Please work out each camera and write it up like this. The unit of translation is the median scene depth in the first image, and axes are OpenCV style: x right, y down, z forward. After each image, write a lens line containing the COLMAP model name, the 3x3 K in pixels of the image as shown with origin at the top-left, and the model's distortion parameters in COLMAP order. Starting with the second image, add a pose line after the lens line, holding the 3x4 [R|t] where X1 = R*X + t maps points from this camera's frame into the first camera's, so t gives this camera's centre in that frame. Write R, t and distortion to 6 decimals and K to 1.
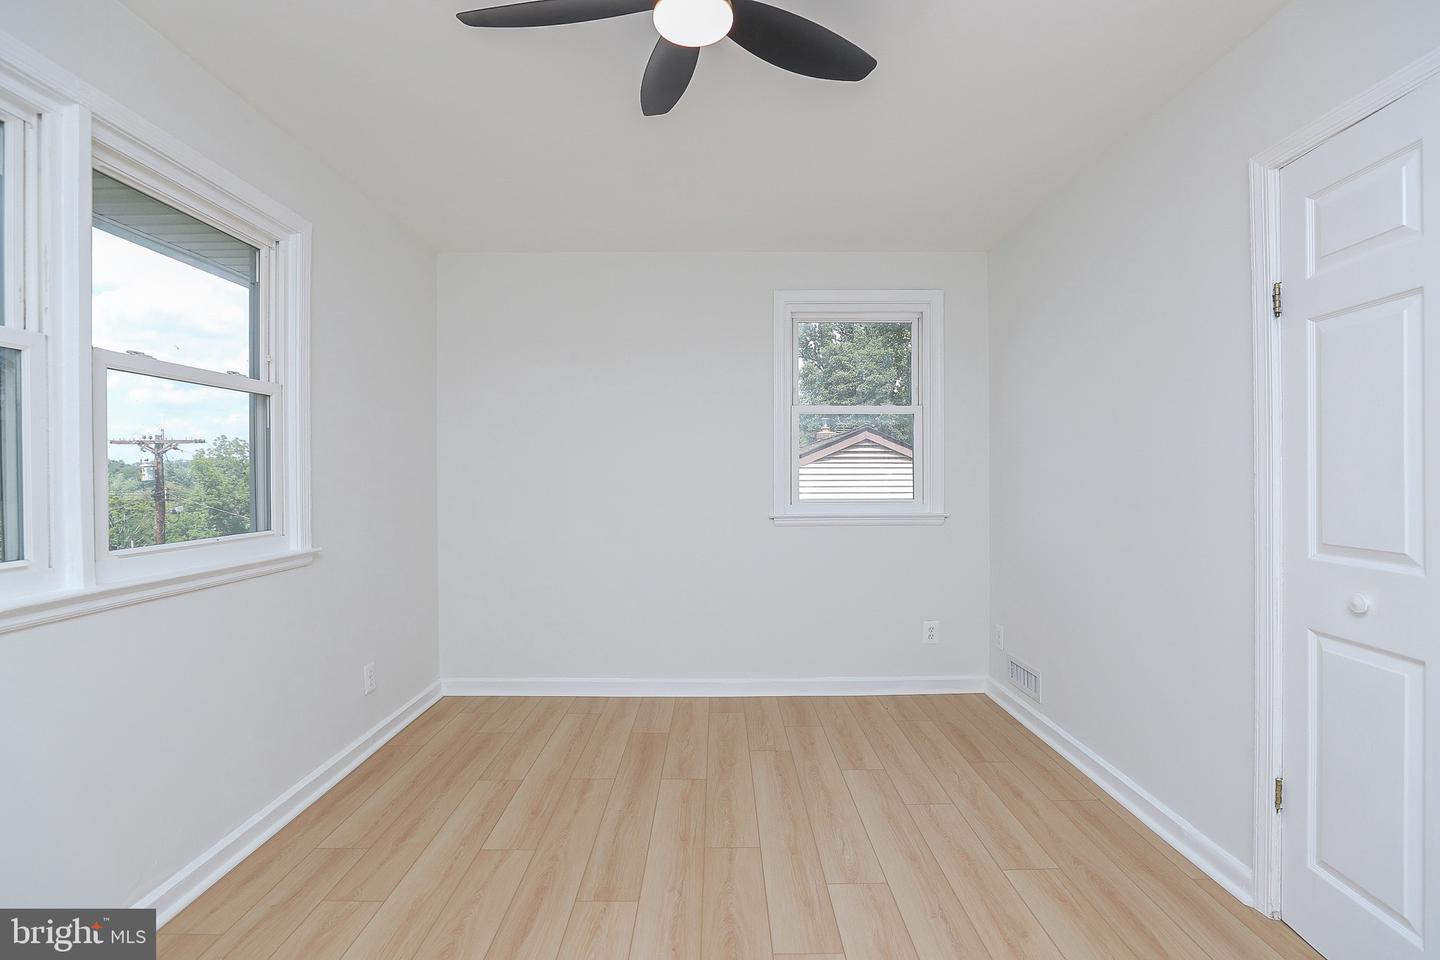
lens RADIAL K [[659.7, 0, 717.6], [0, 659.7, 478.8], [0, 0, 1]] dist [-0.038104, 0.009988]
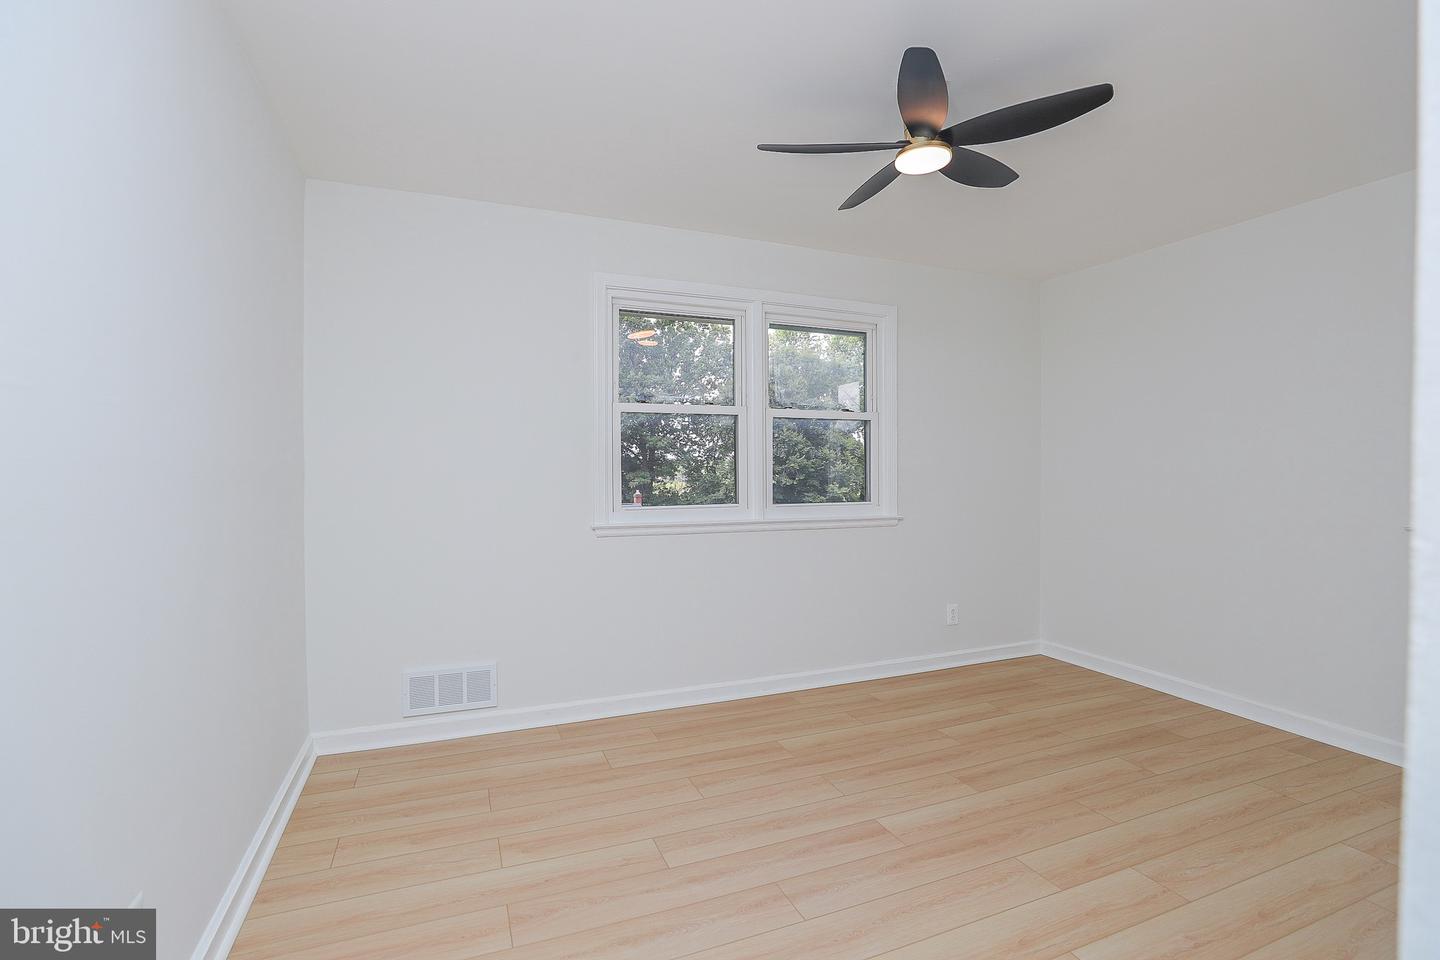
lens RADIAL K [[659.7, 0, 722.8], [0, 659.7, 475.7], [0, 0, 1]] dist [-0.038104, 0.009988]
pose [[0.389707, 0.019300, -0.920737, 0.665845], [-0.011508, 0.999804, 0.016086, -0.008667], [0.920867, 0.004327, 0.389853, -0.003178]]
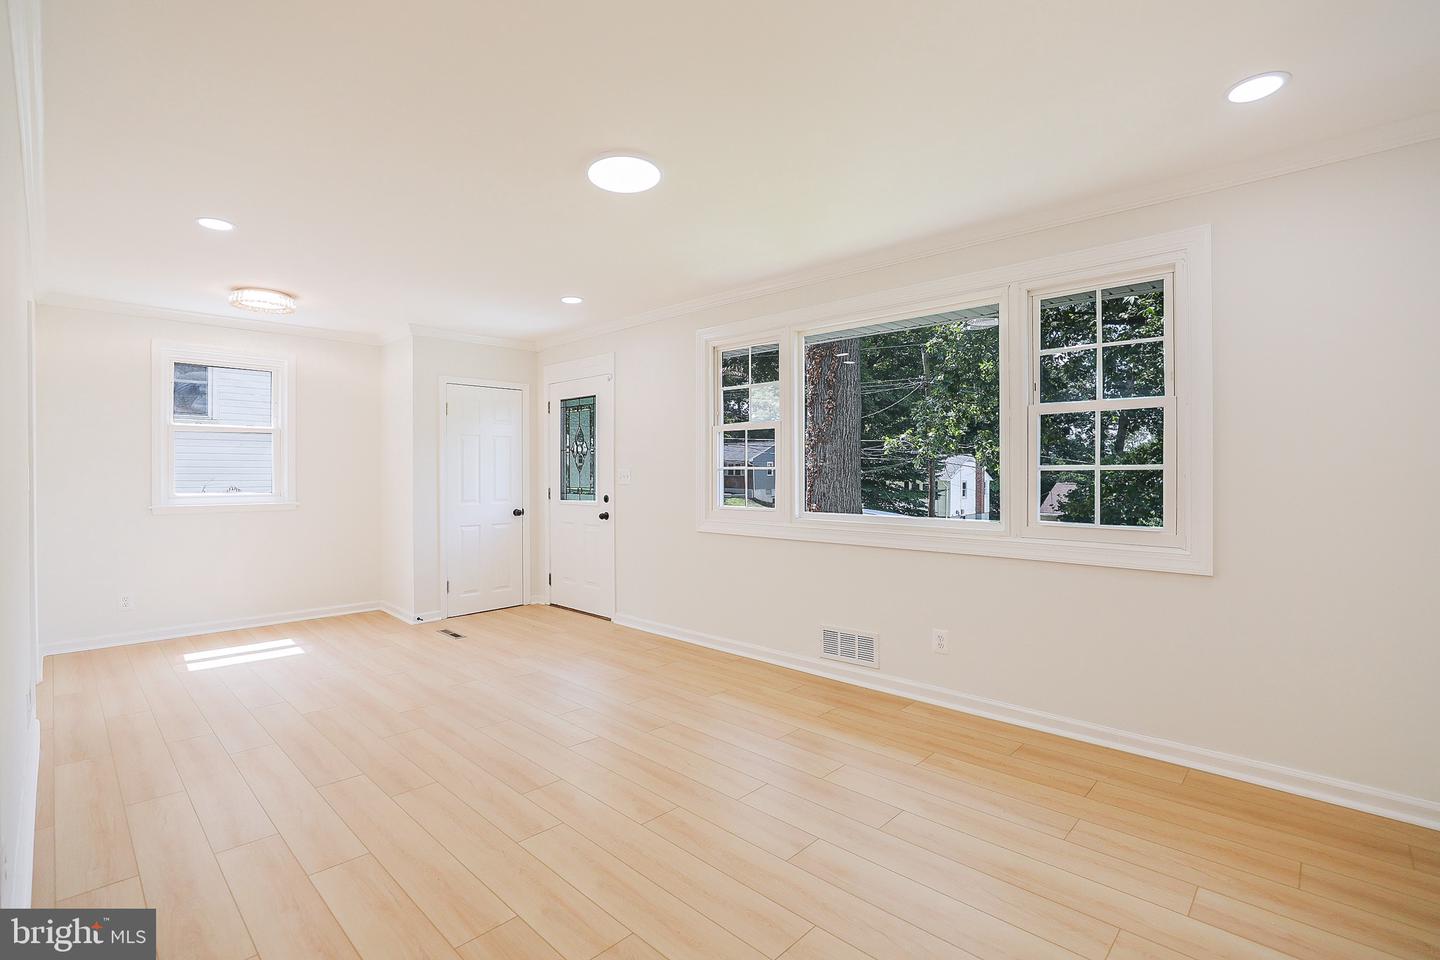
lens RADIAL K [[659.7, 0, 724.6], [0, 659.7, 478.9], [0, 0, 1]] dist [-0.038104, 0.009988]
pose [[-0.690589, 0.017515, -0.723036, 0.709437], [0.006907, 0.999821, 0.017623, -0.016555], [0.723215, 0.007176, -0.690586, 1.823588]]
